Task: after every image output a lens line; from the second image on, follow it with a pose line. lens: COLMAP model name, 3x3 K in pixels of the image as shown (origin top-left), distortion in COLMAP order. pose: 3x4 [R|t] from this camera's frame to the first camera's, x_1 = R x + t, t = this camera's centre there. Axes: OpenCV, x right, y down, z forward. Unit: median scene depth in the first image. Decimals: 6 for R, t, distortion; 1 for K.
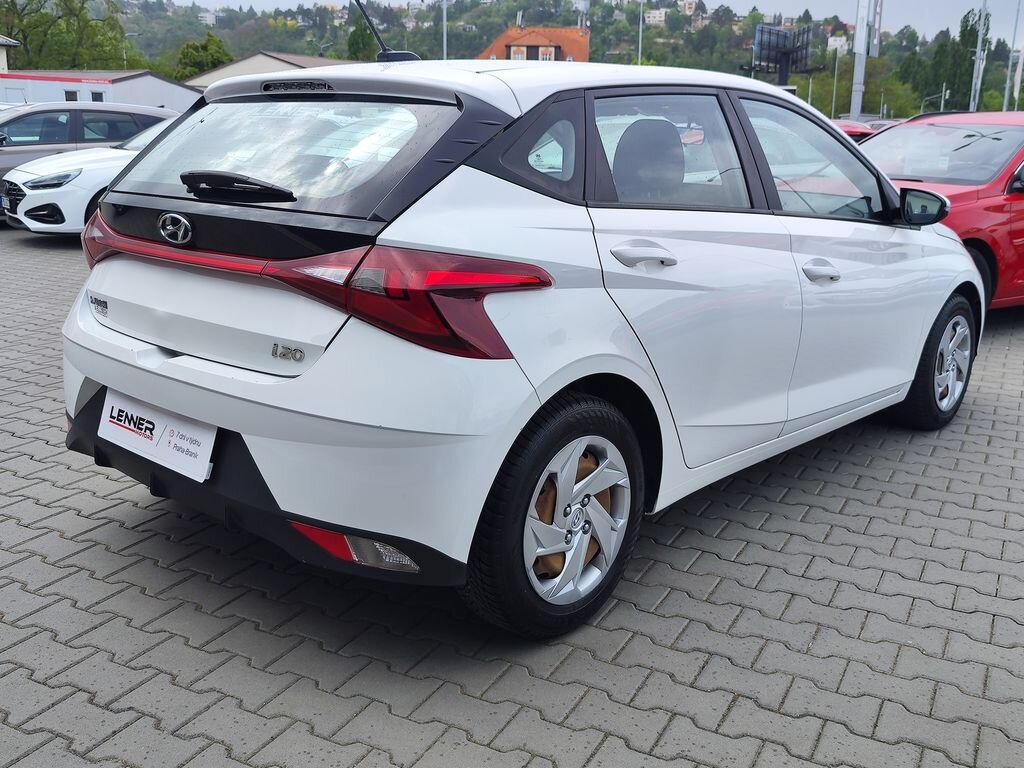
lens RADIAL K [[1014.5, 0, 591.4], [0, 1014.5, 379.0], [0, 0, 1]] dist [0.015247, 0.004739]
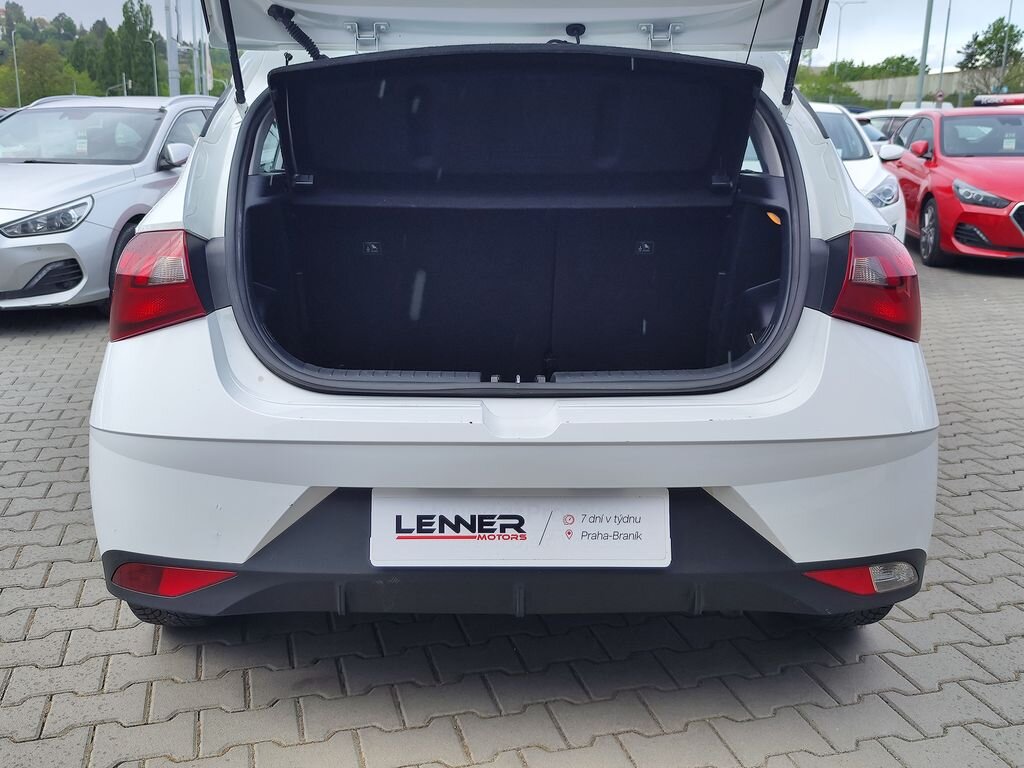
lens RADIAL K [[981.7, 0, 513.8], [0, 981.7, 360.1], [0, 0, 1]] dist [0.012726, 0.014863]
pose [[0.758723, -0.171199, 0.628514, -0.545350], [0.171263, 0.983329, 0.061102, -0.068954], [-0.628497, 0.061282, 0.775394, 0.296192]]
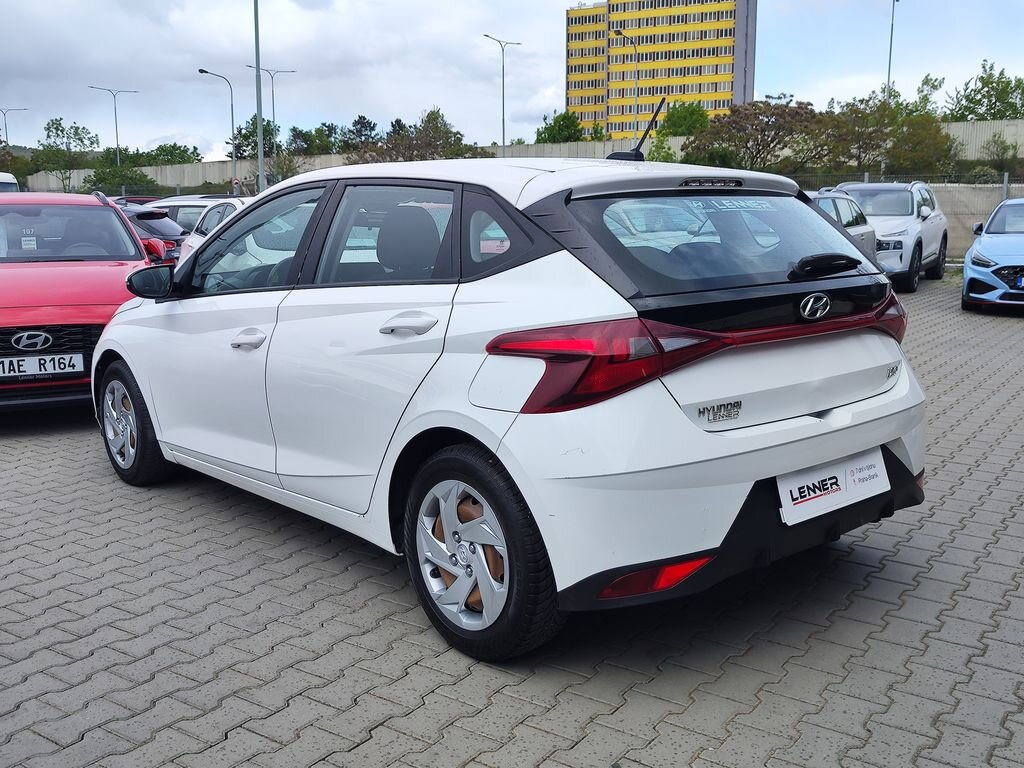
lens RADIAL K [[972.4, 0, 512.0], [0, 972.4, 384.0], [0, 0, 1]] dist [0.011105, -0.016289]
pose [[0.169639, -0.199163, 0.965172, -0.980109], [0.249084, 0.956234, 0.153539, -0.201501], [-0.953509, 0.214363, 0.211823, 0.702261]]
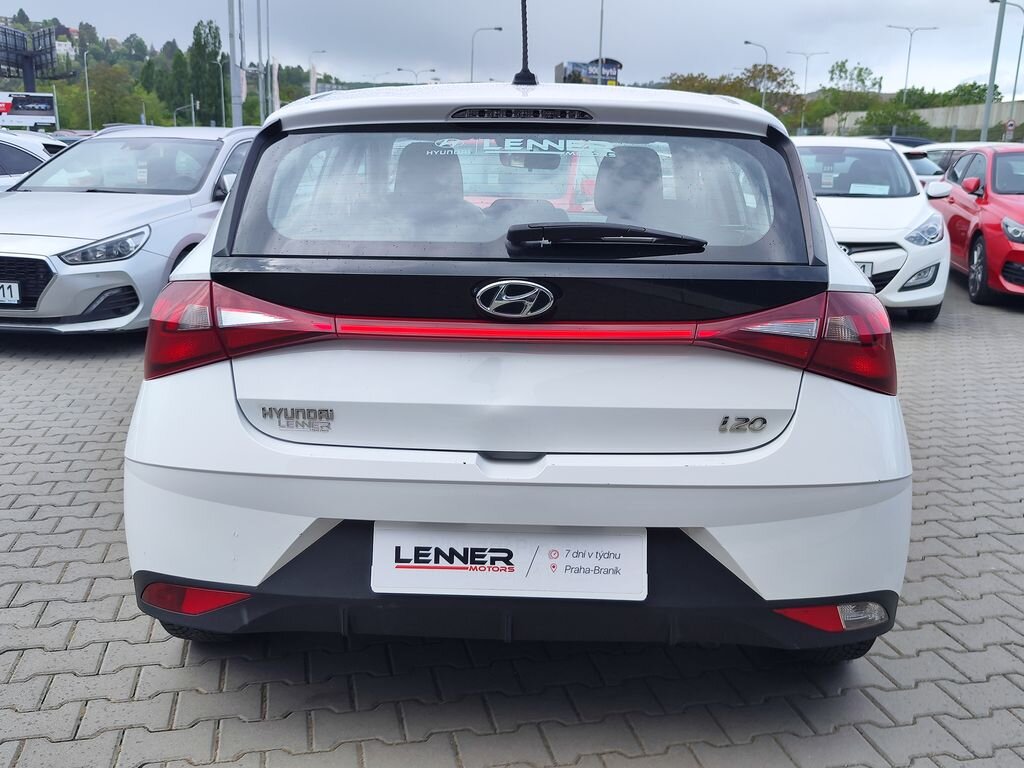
lens RADIAL K [[983.1, 0, 535.6], [0, 983.1, 386.8], [0, 0, 1]] dist [0.019405, -0.003047]
pose [[0.784990, -0.156871, 0.599318, -0.543320], [0.153083, 0.986527, 0.057713, -0.077034], [-0.600296, 0.046441, 0.798428, 0.245126]]
